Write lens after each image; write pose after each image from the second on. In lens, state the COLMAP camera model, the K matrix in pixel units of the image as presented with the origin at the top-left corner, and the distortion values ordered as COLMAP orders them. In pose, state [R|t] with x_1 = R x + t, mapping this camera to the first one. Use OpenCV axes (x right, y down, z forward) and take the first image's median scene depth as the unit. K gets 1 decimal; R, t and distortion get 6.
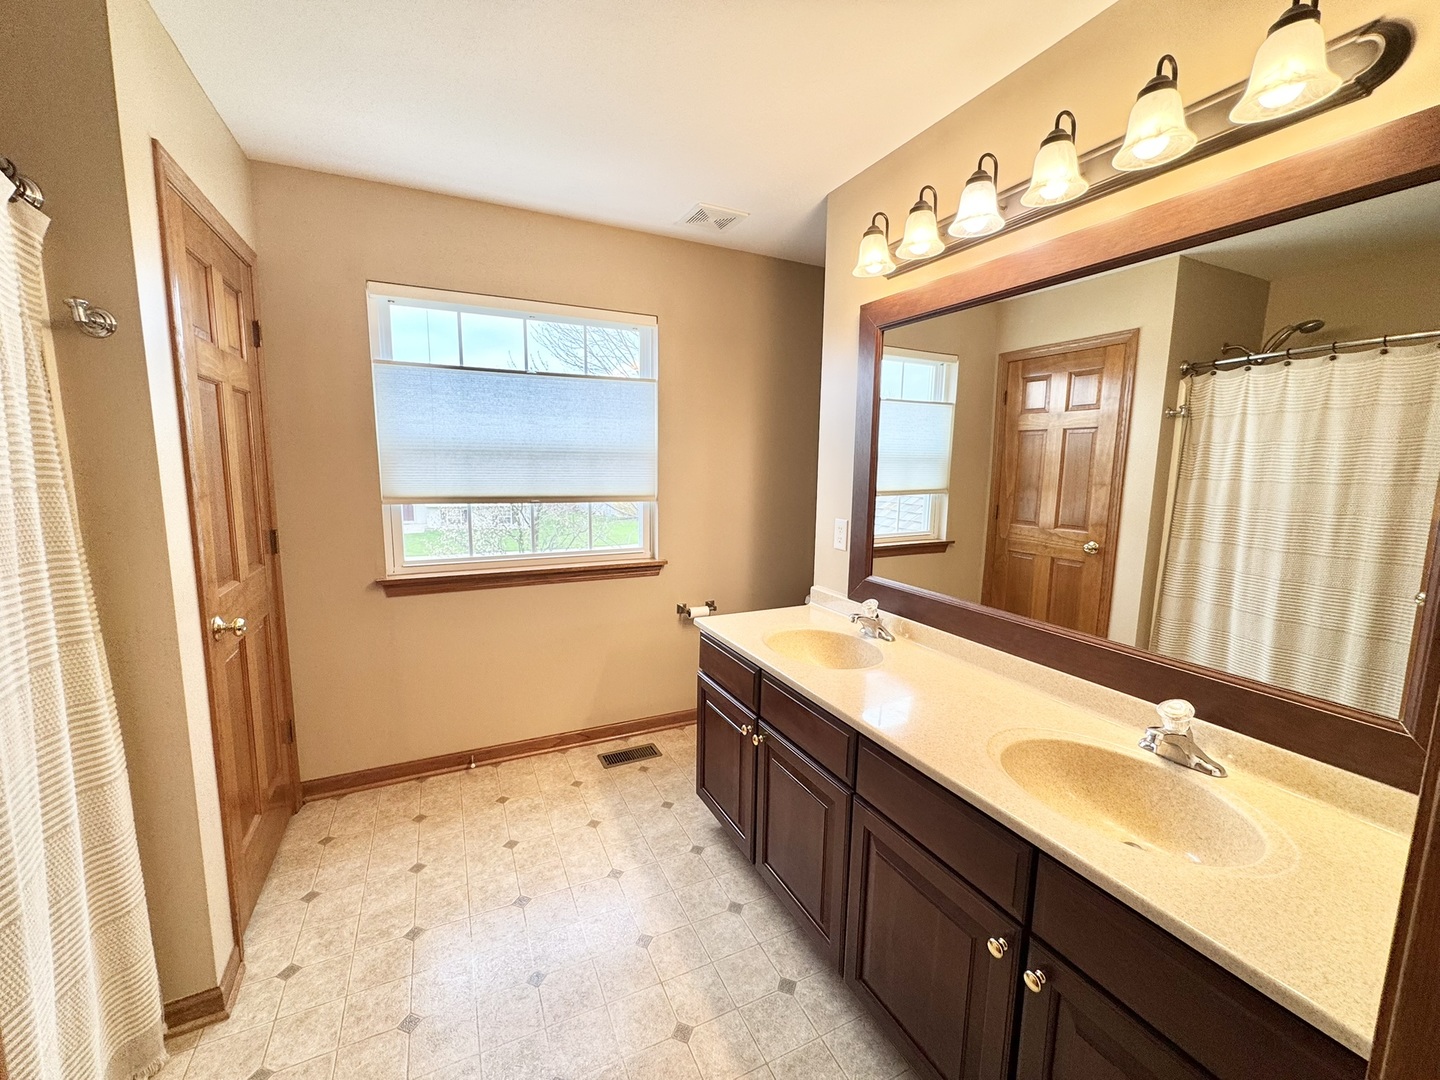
lens RADIAL K [[579.5, 0, 720.0], [0, 579.5, 540.0], [0, 0, 1]] dist [0.000531, 0.000068]
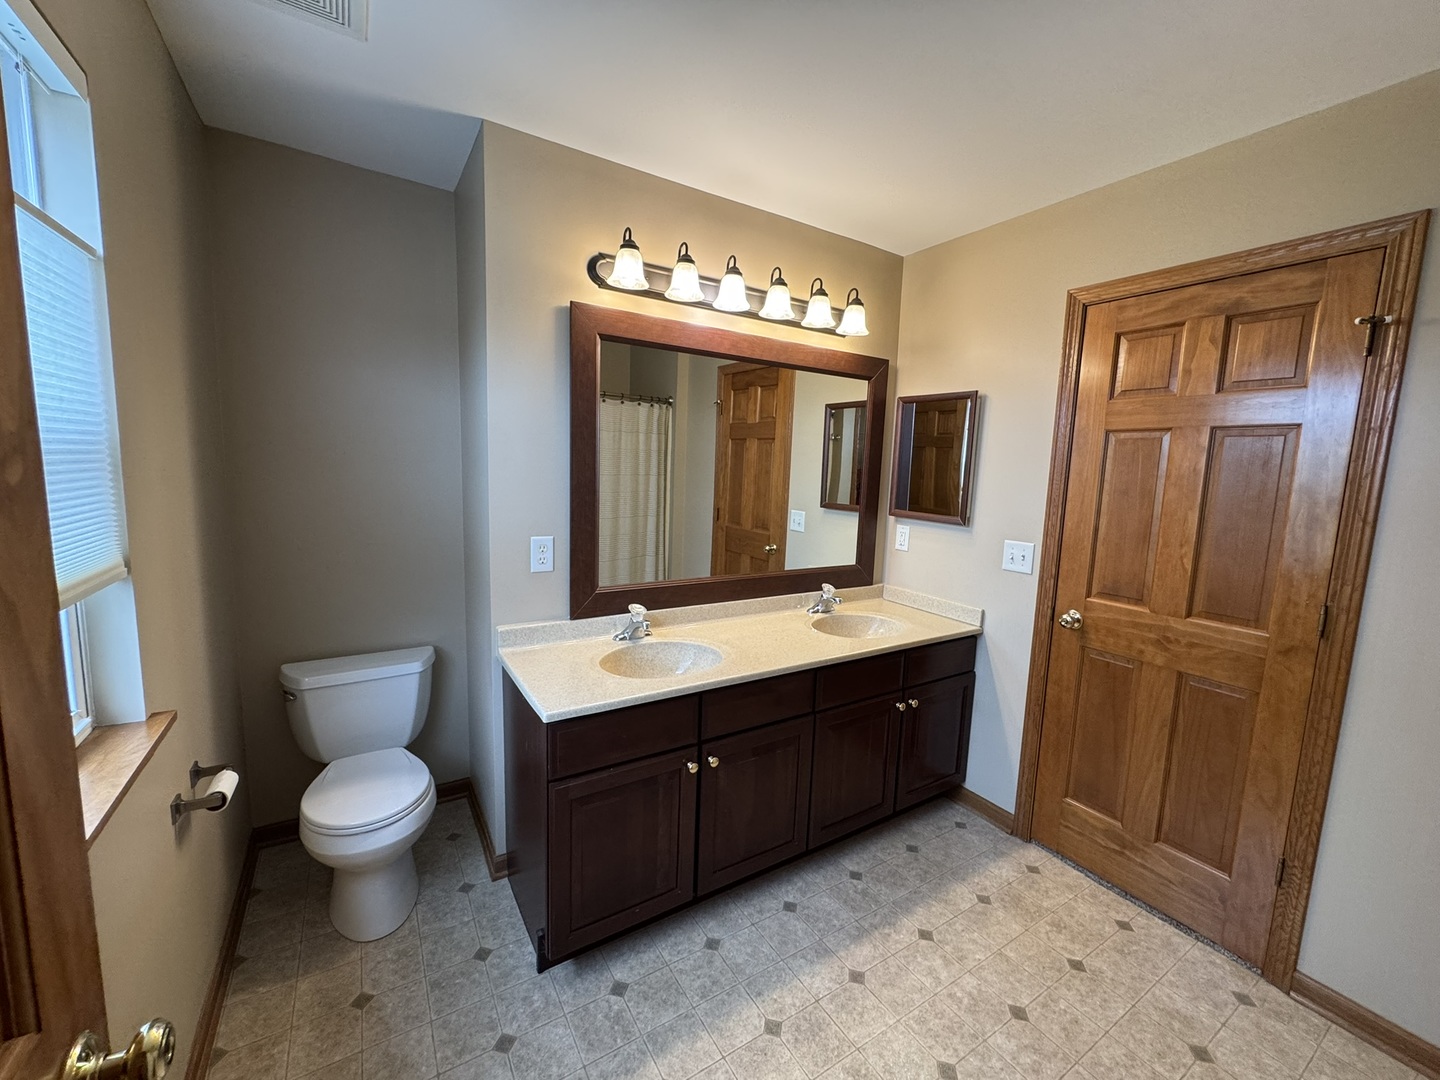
lens RADIAL K [[574.2, 0, 719.7], [0, 574.2, 519.8], [0, 0, 1]] dist [-0.000802, -0.000103]
pose [[-0.108017, -0.112910, 0.987716, -0.980667], [0.097176, 0.987572, 0.123521, -0.209216], [-0.989388, 0.109325, -0.095703, 1.173977]]
